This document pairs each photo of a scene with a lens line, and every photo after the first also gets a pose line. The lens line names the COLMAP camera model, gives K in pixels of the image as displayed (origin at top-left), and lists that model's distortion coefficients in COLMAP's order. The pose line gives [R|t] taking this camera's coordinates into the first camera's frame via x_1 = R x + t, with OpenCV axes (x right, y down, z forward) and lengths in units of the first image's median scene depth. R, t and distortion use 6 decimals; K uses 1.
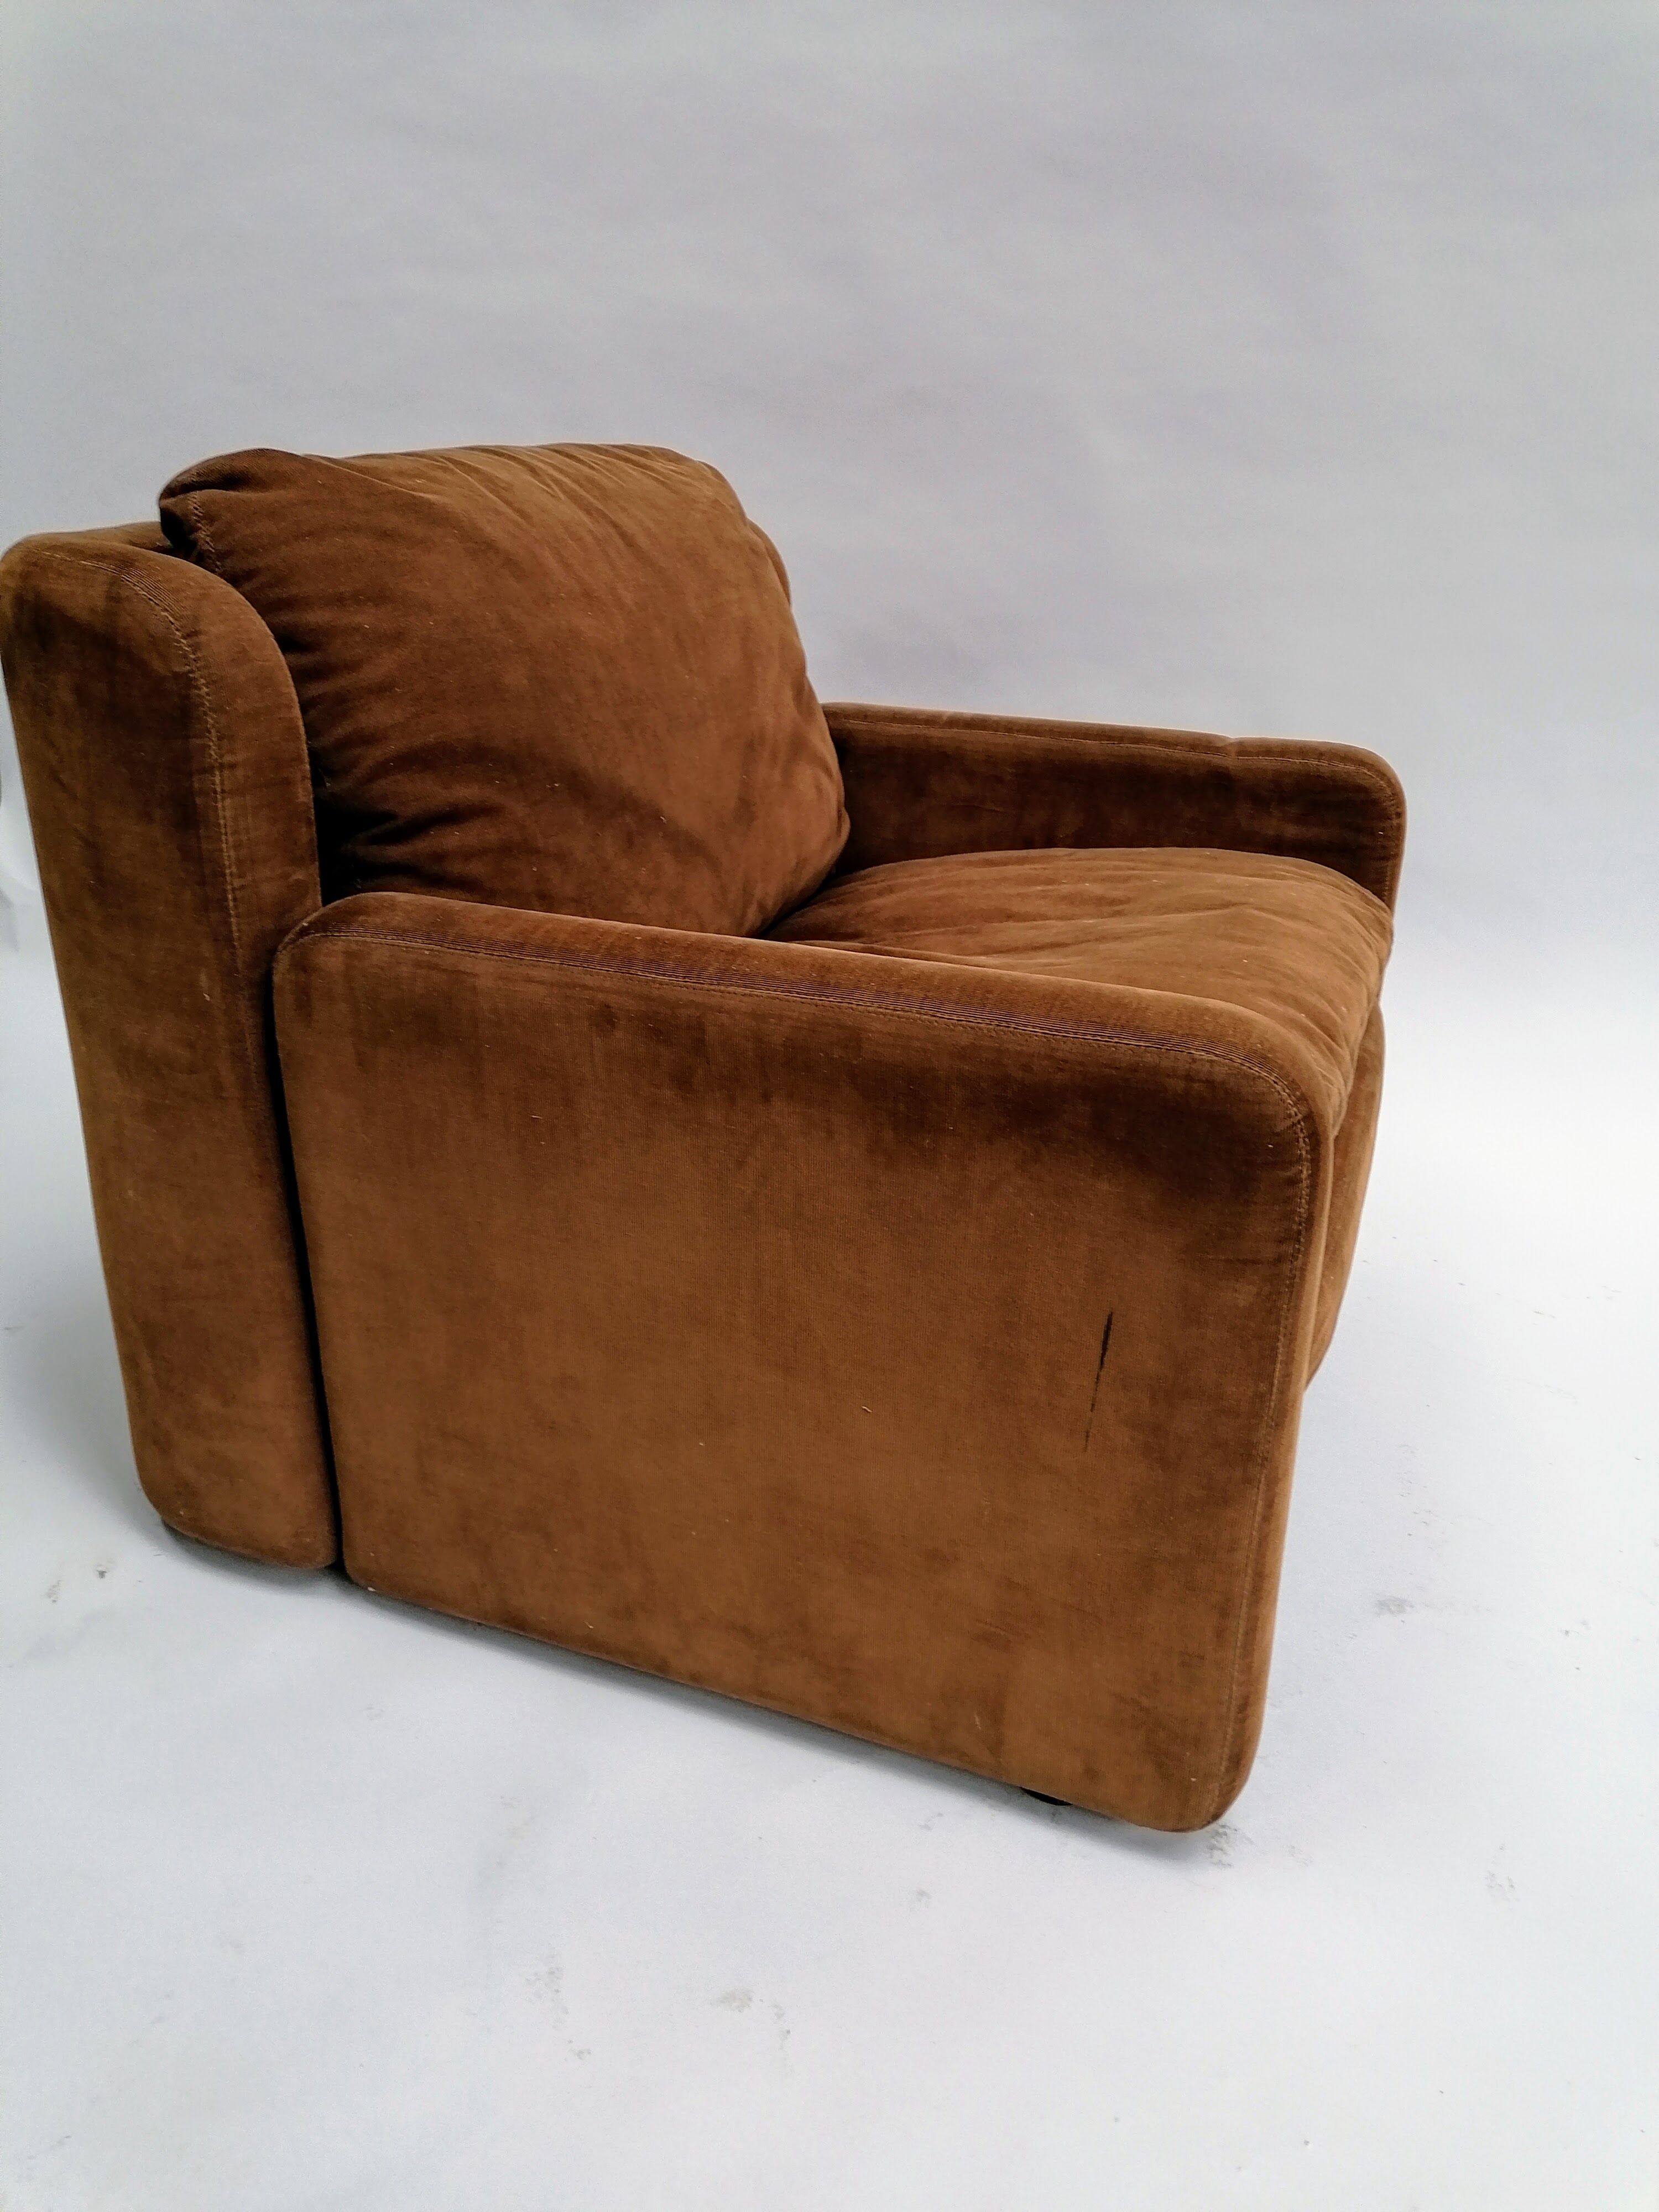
lens RADIAL K [[1674.3, 0, 829.7], [0, 1674.3, 1092.2], [0, 0, 1]] dist [0.045536, -0.039116]
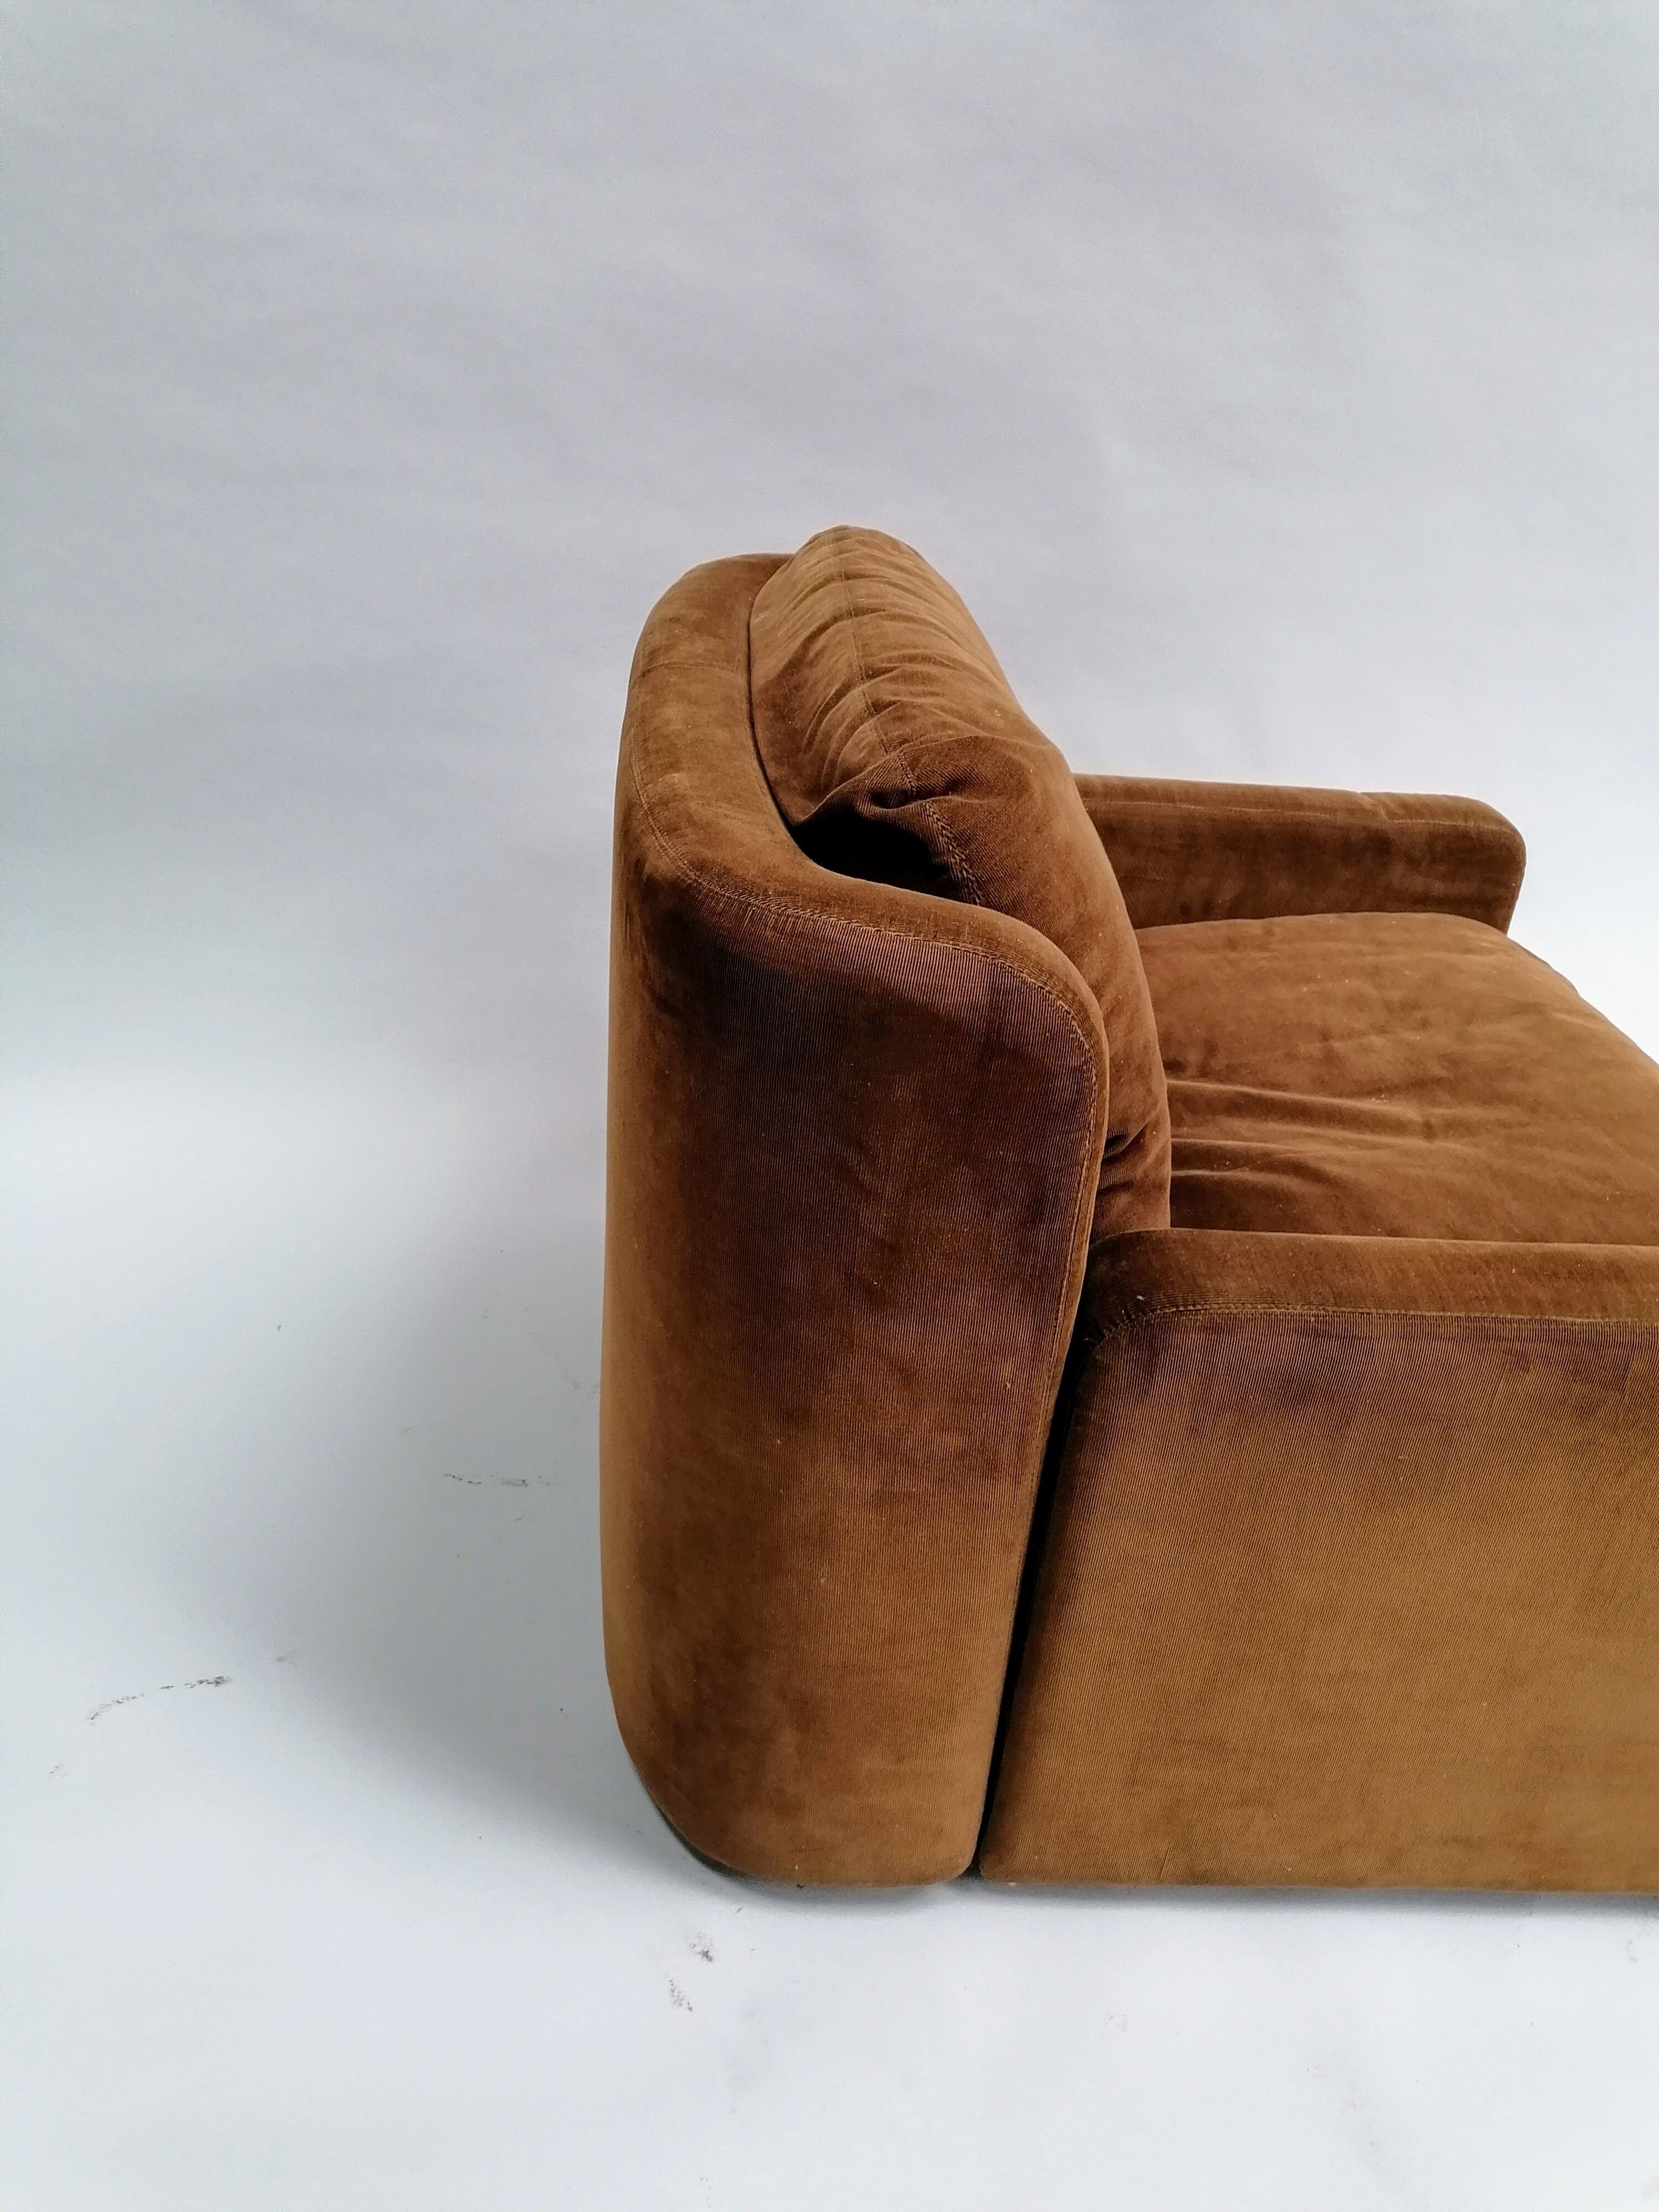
lens RADIAL K [[1674.3, 0, 829.7], [0, 1674.3, 1092.2], [0, 0, 1]] dist [0.045536, -0.039116]
pose [[0.911559, -0.150527, 0.382624, -0.747705], [0.094978, 0.982497, 0.160245, -0.347589], [-0.400048, -0.109732, 0.909901, 0.247020]]
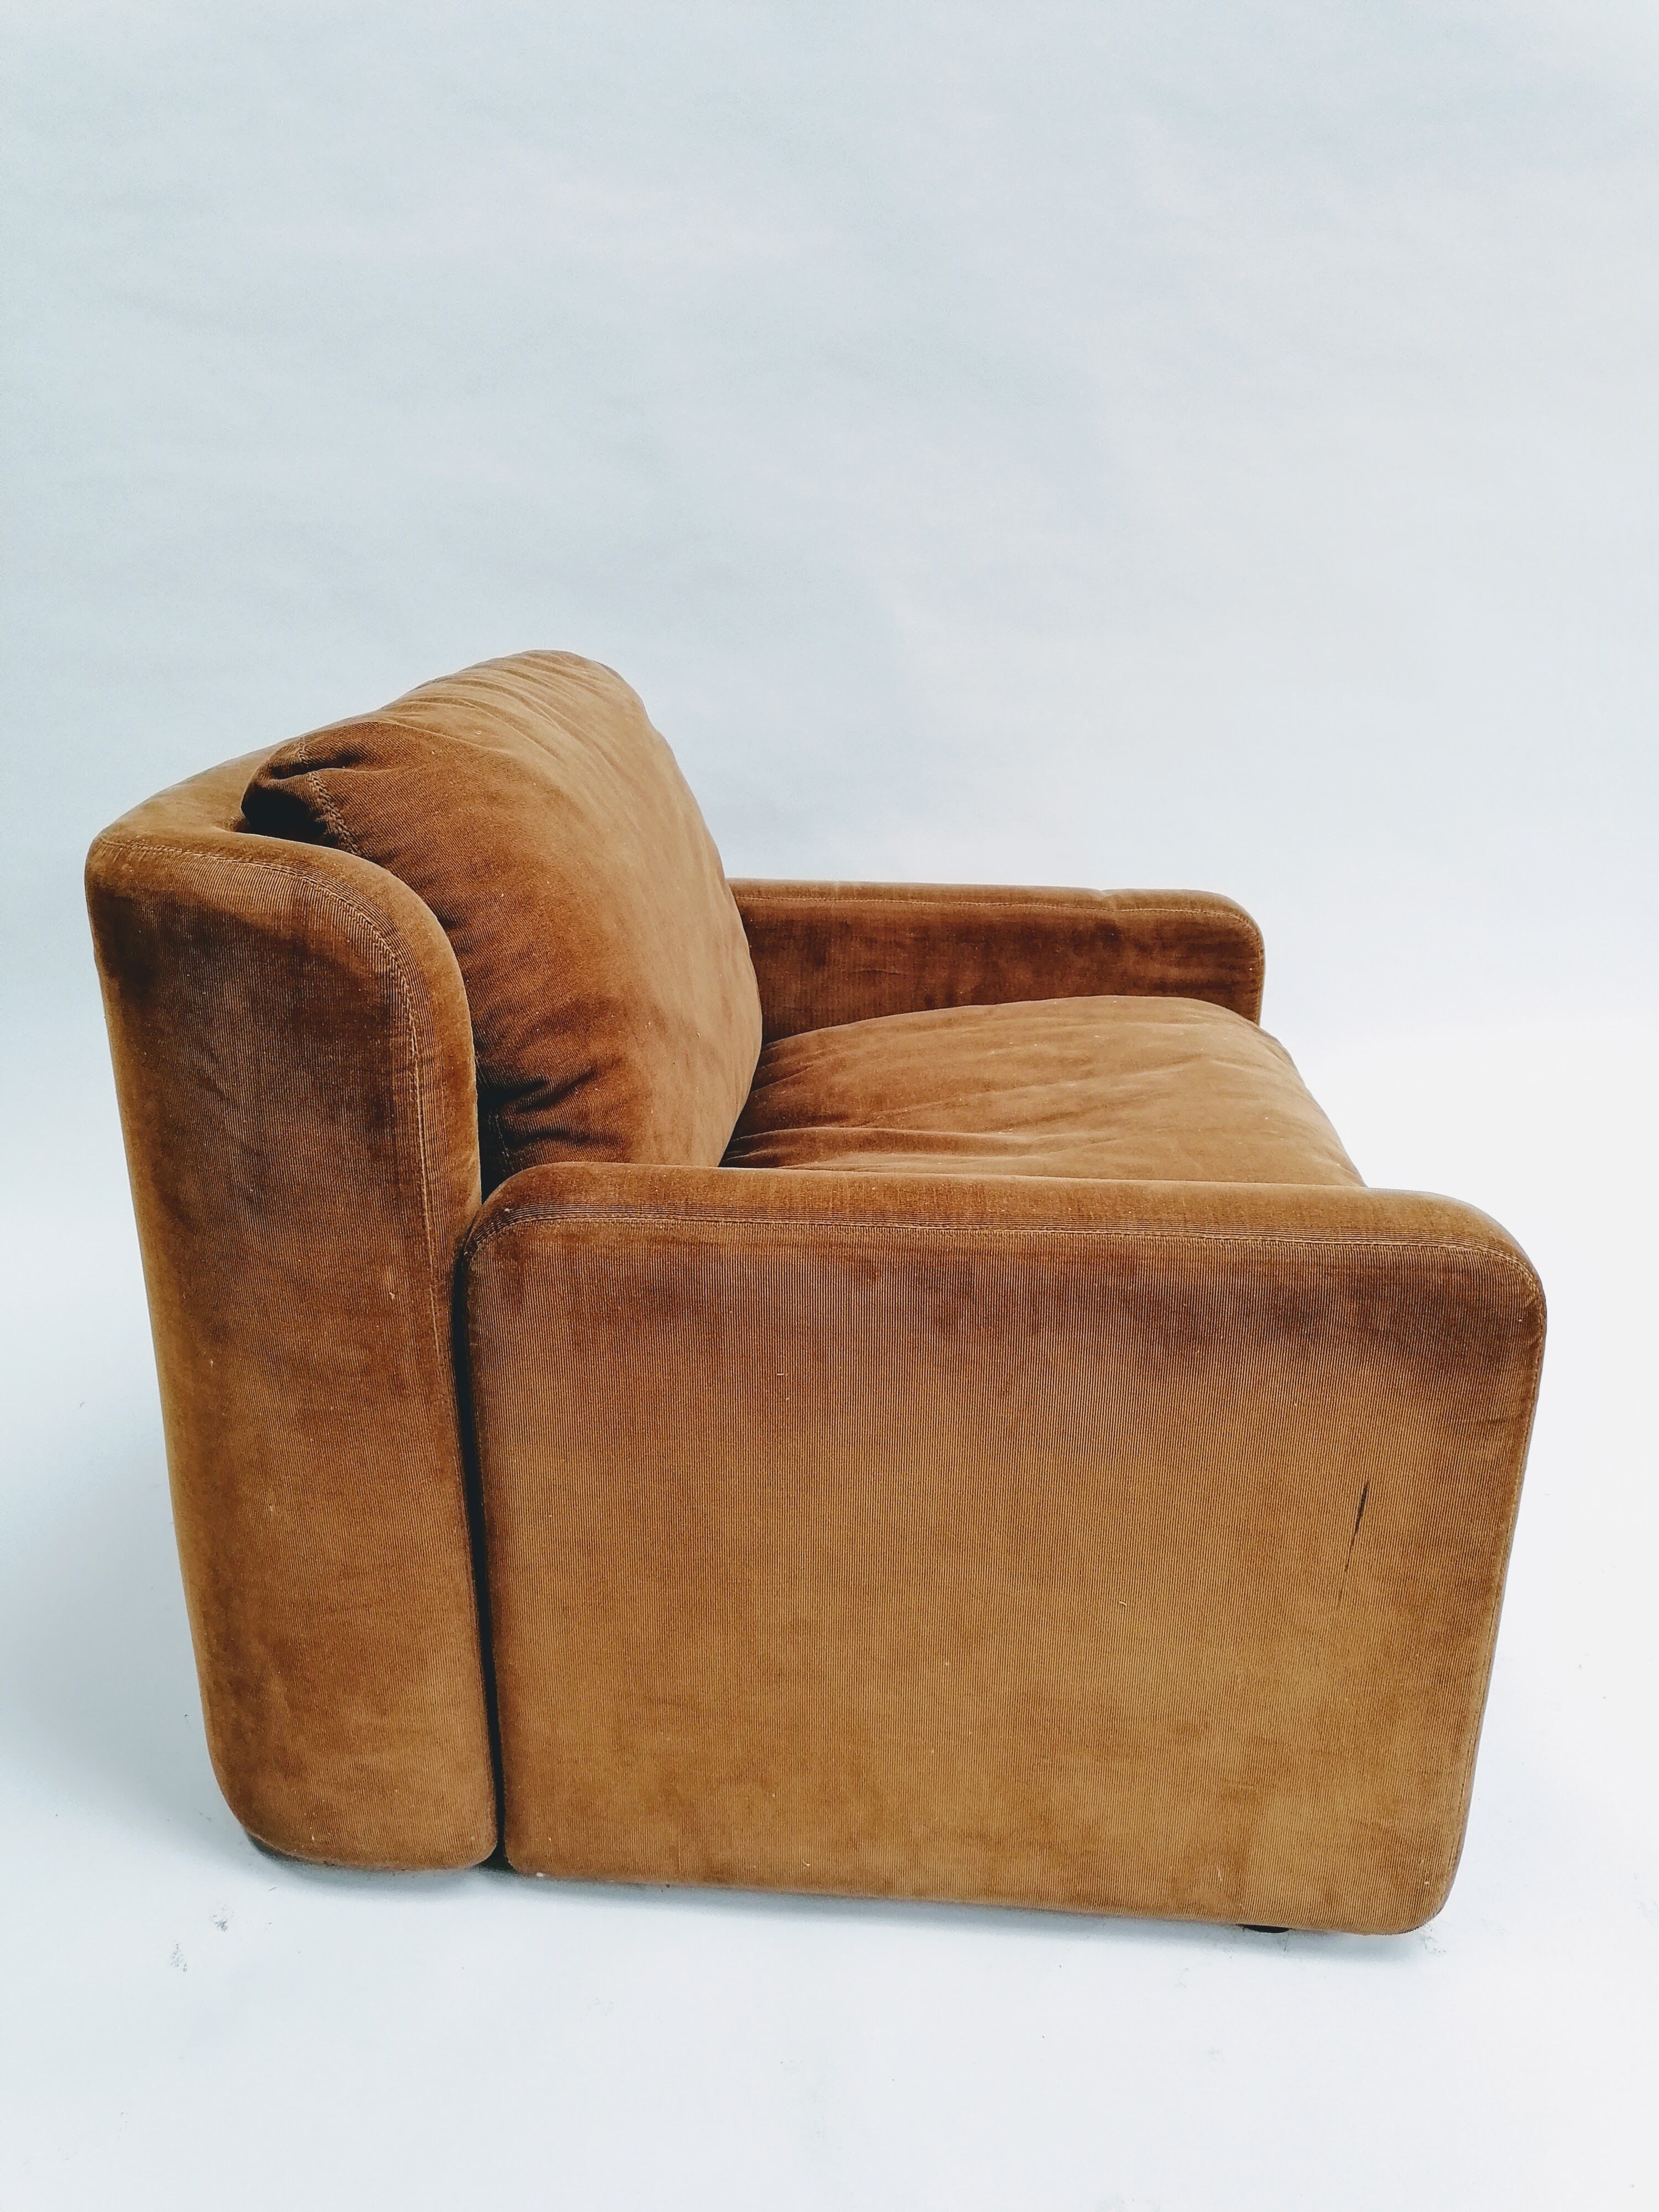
lens RADIAL K [[1674.3, 0, 829.7], [0, 1674.3, 1092.2], [0, 0, 1]] dist [0.045536, -0.039116]
pose [[0.955394, -0.107578, 0.275046, -0.372161], [0.118735, 0.992631, -0.024193, -0.115224], [-0.270417, 0.055772, 0.961127, 0.012211]]
